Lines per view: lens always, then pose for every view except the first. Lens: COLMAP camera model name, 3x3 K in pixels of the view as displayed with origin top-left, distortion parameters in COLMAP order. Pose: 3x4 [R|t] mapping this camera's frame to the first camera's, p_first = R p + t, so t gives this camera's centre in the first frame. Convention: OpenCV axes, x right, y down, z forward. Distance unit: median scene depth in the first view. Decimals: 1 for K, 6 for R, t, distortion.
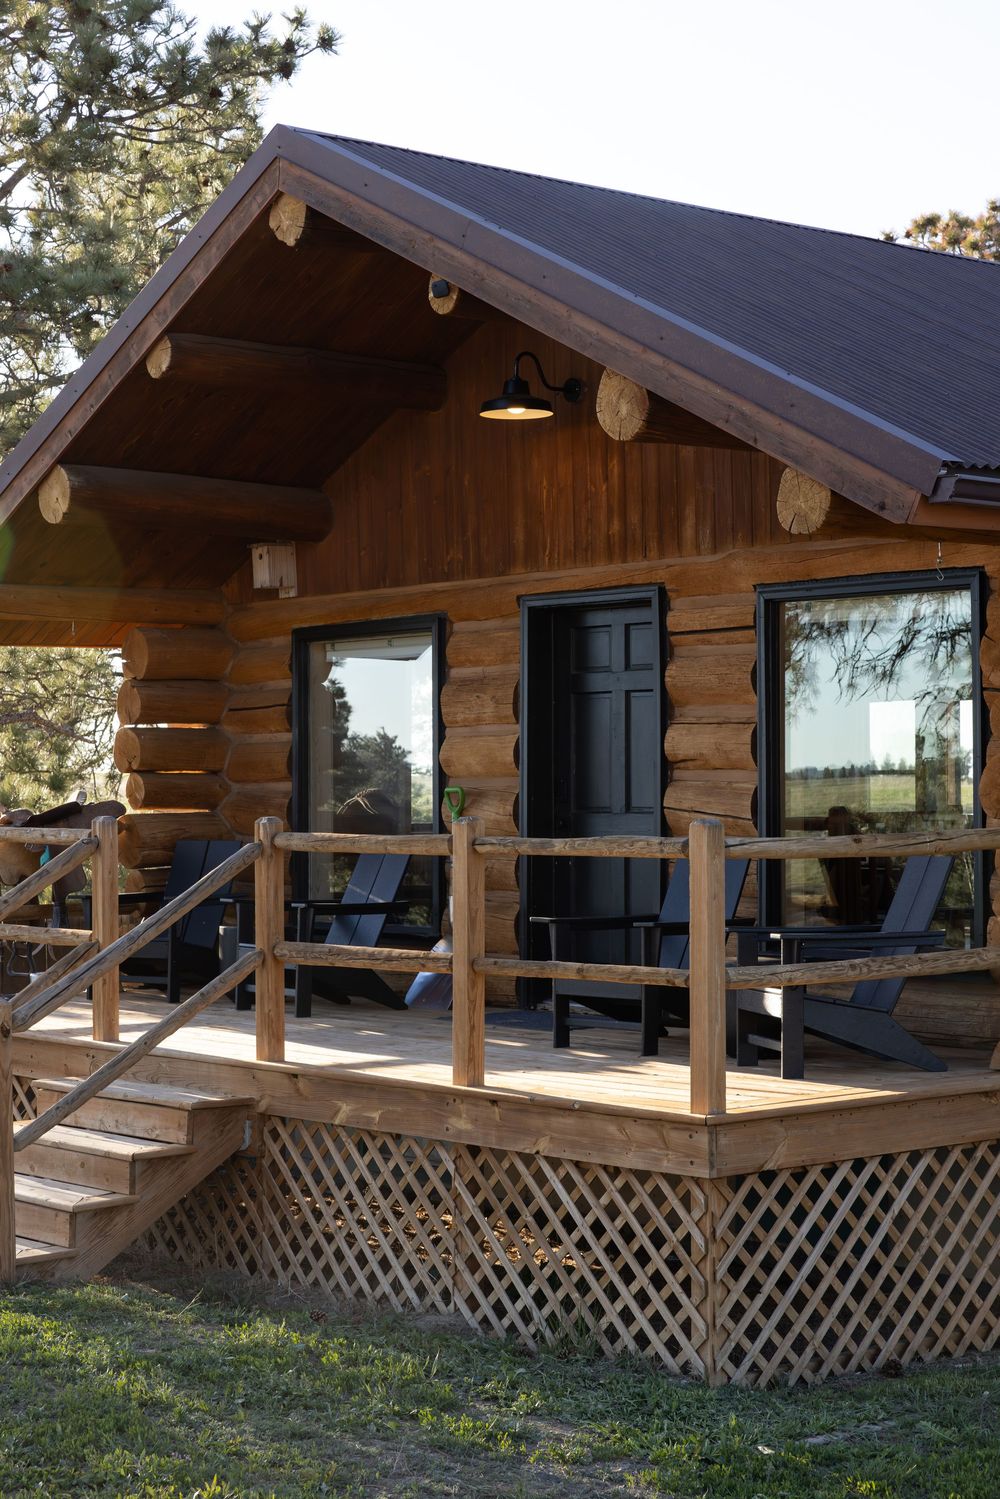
lens RADIAL K [[2736.6, 0, 499.8], [0, 2736.6, 745.9], [0, 0, 1]] dist [0.020330, 0.000000]
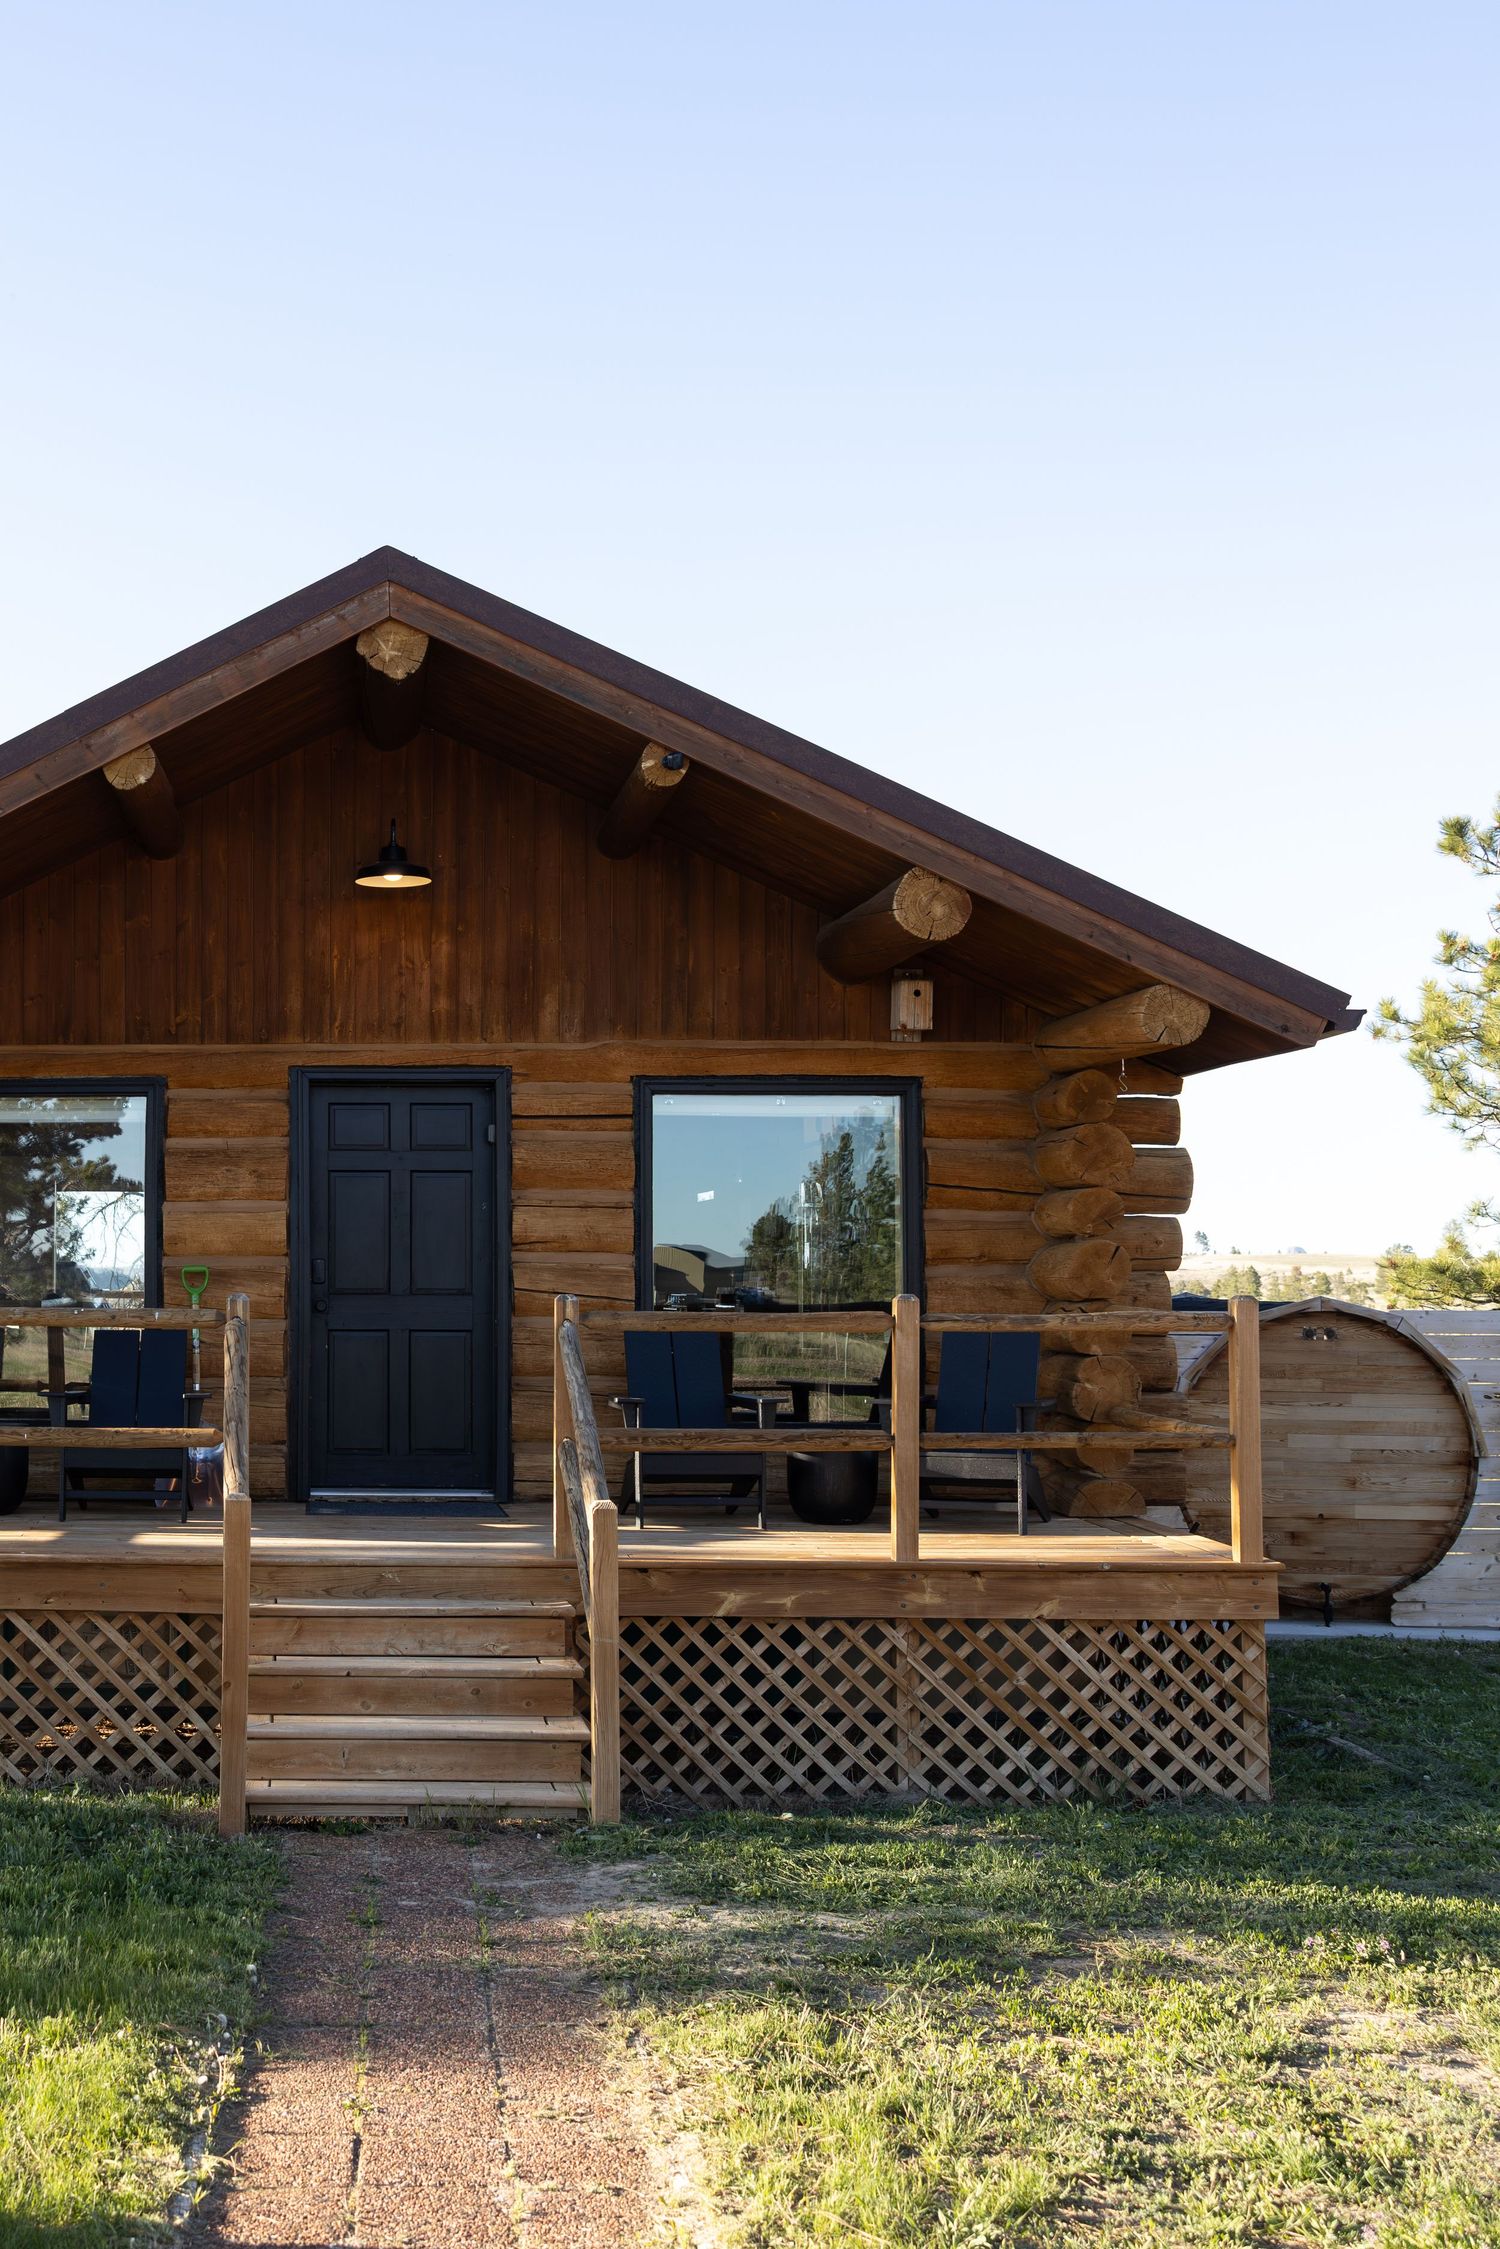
lens RADIAL K [[2473.8, 0, 749.6], [0, 2473.8, 1136.7], [0, 0, 1]] dist [-0.016807, 0.000000]
pose [[0.673544, 0.051389, 0.737359, -0.562017], [-0.018853, 0.998450, -0.052363, 0.012772], [-0.738907, 0.021368, 0.673469, 0.326441]]
